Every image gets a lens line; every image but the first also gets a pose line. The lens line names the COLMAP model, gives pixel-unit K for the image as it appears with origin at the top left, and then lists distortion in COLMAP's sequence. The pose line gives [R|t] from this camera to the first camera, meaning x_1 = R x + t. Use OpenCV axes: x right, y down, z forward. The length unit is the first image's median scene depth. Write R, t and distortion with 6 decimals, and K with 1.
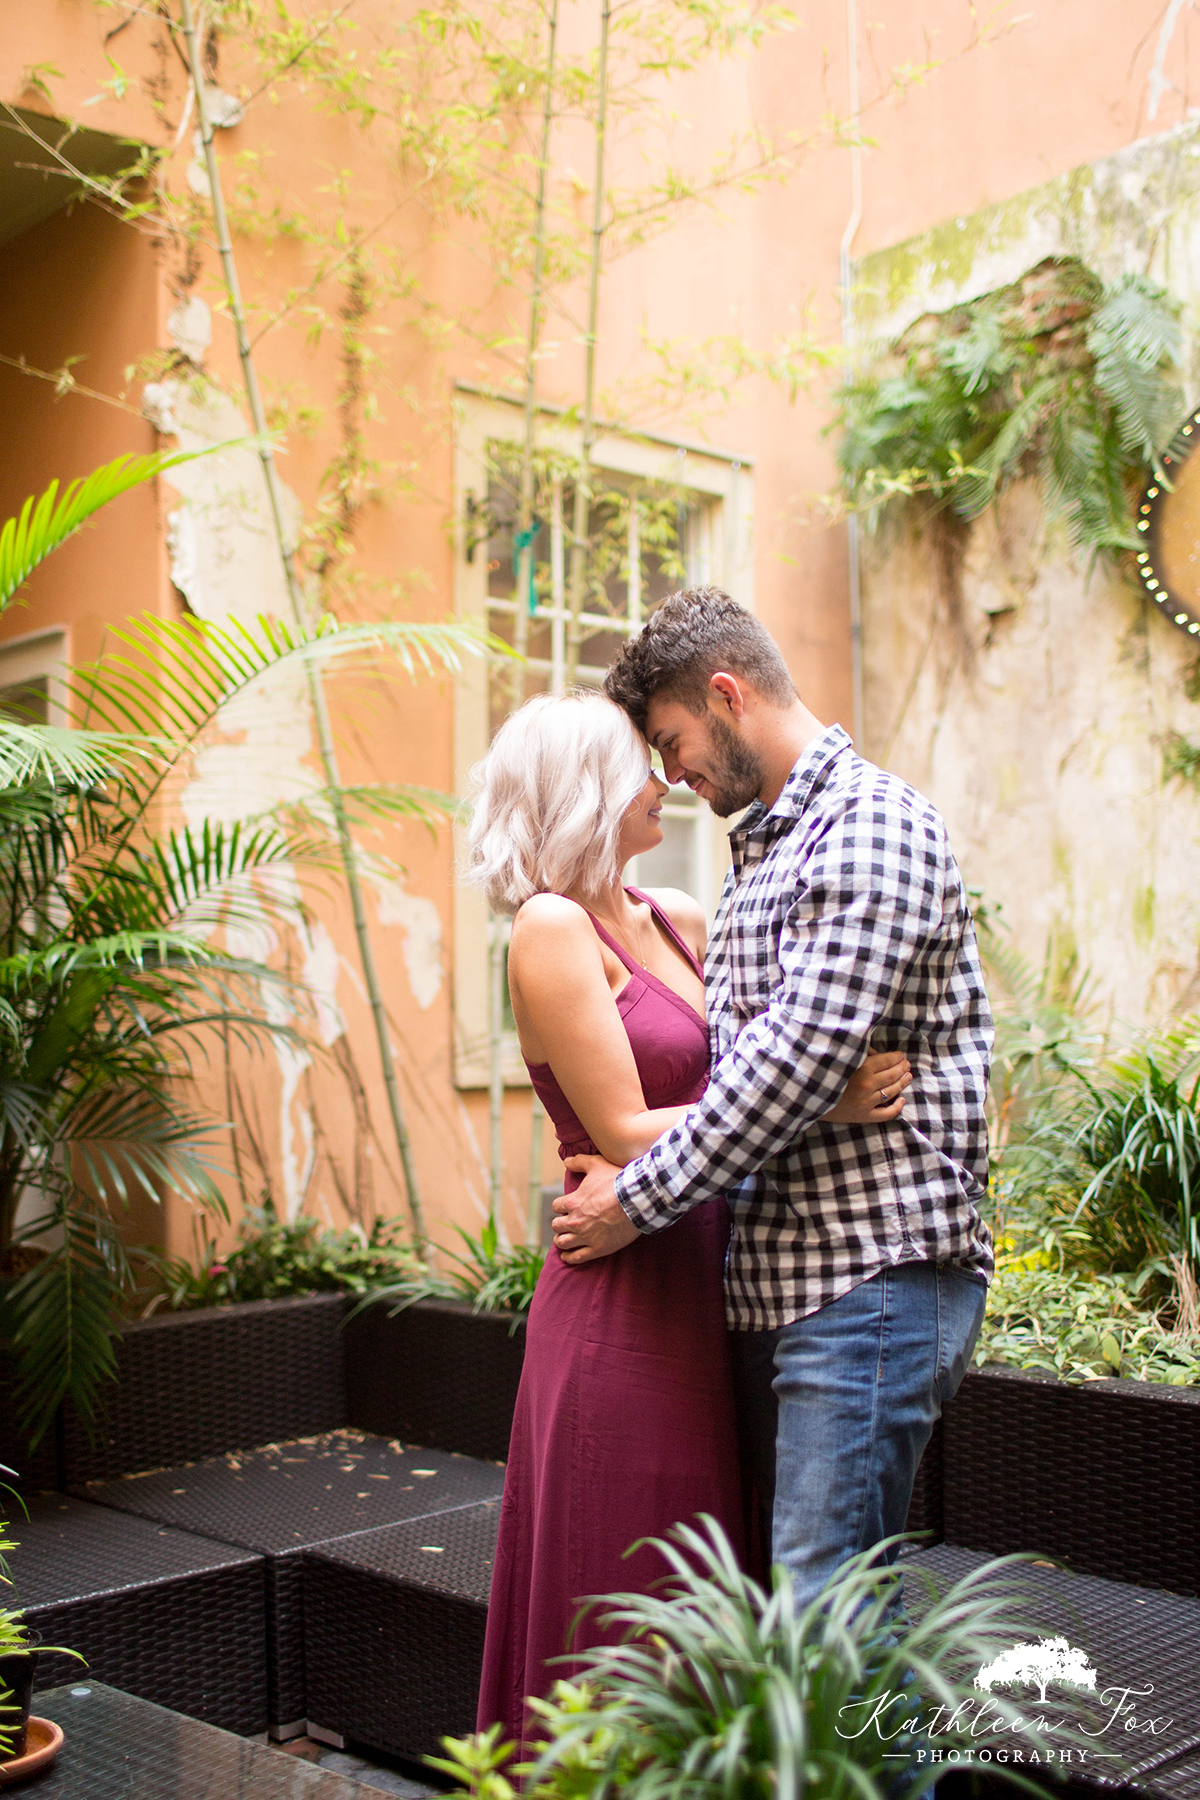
lens RADIAL K [[2003.4, 0, 600.4], [0, 2003.4, 902.3], [0, 0, 1]] dist [-0.055220, 0.000000]
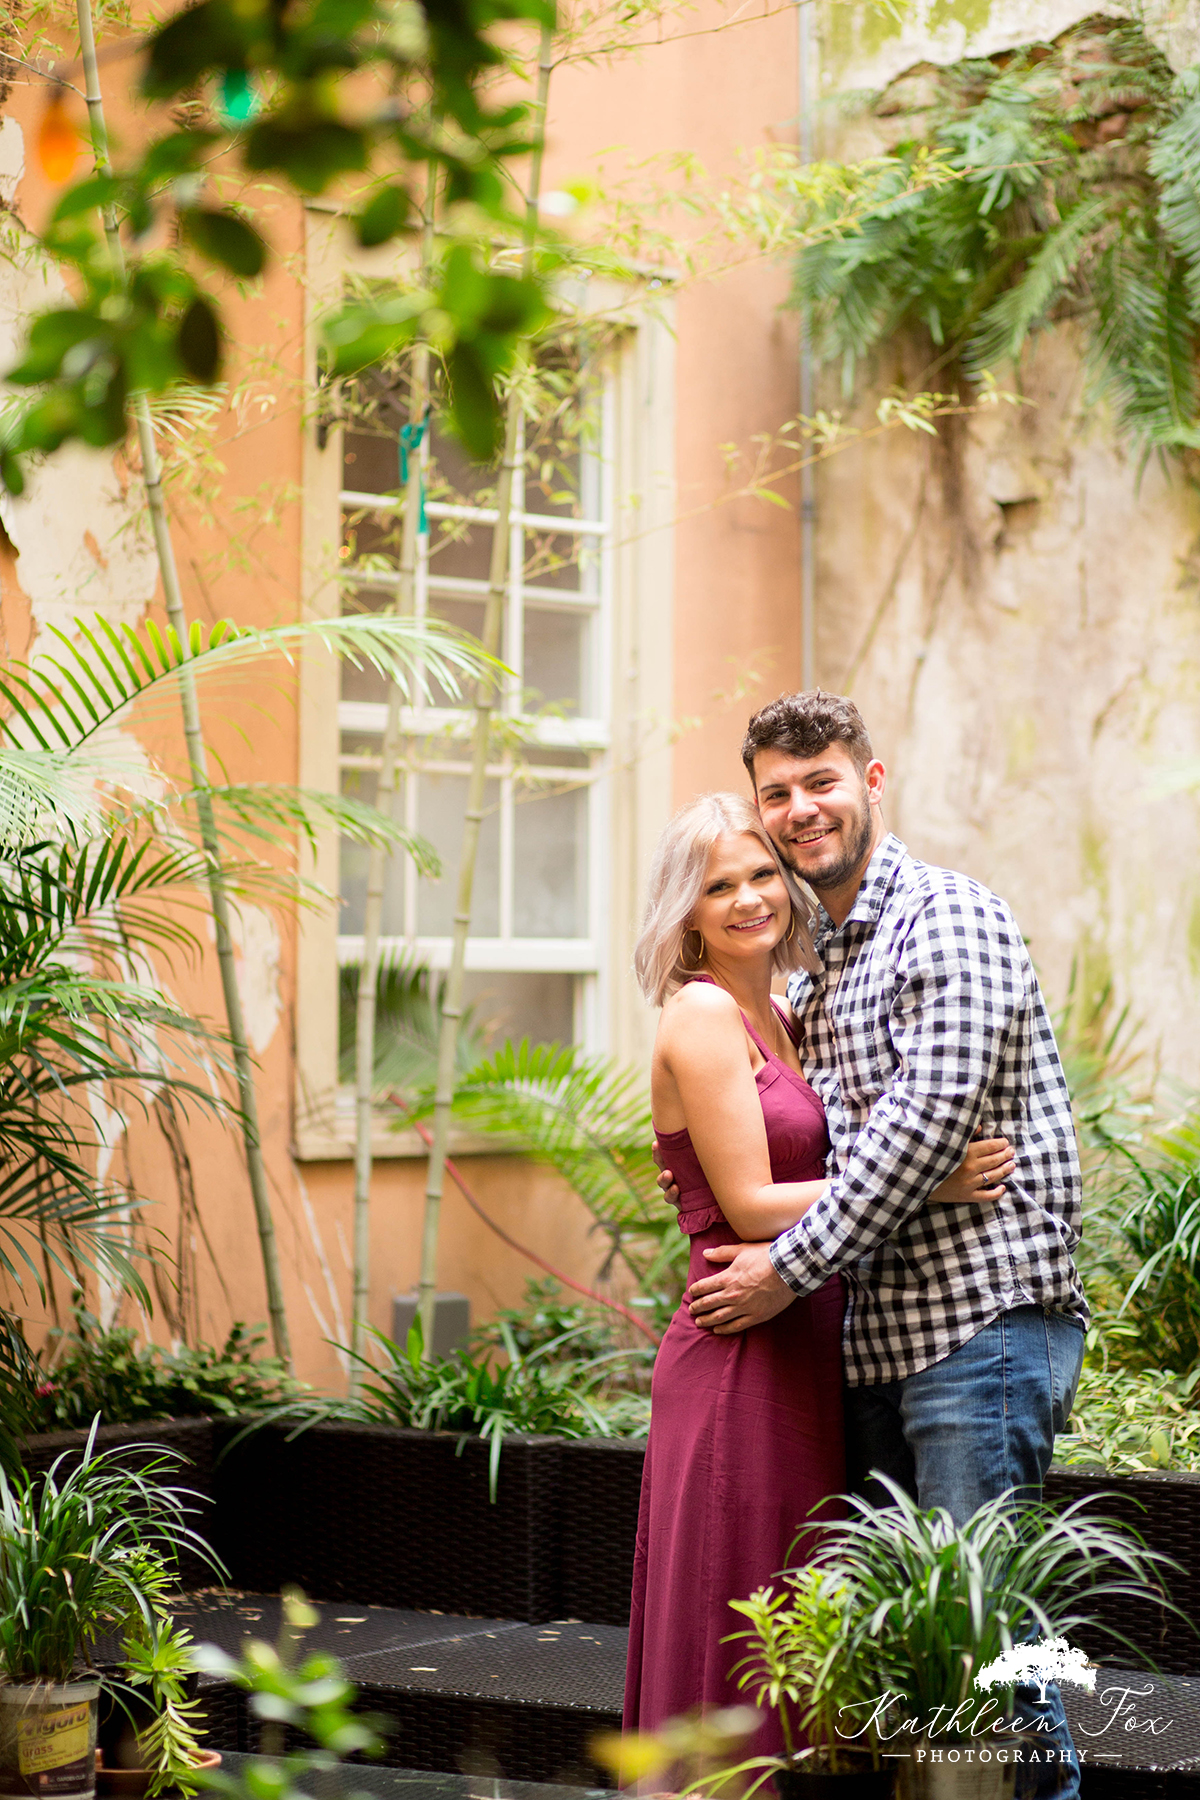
lens RADIAL K [[4500.1, 0, 600.3], [0, 4500.1, 899.6], [0, 0, 1]] dist [-0.088416, 0.000000]
pose [[0.990808, 0.016556, 0.134257, -0.193412], [-0.021184, 0.999227, 0.033118, -0.064336], [-0.133605, -0.035657, 0.990393, -0.694123]]
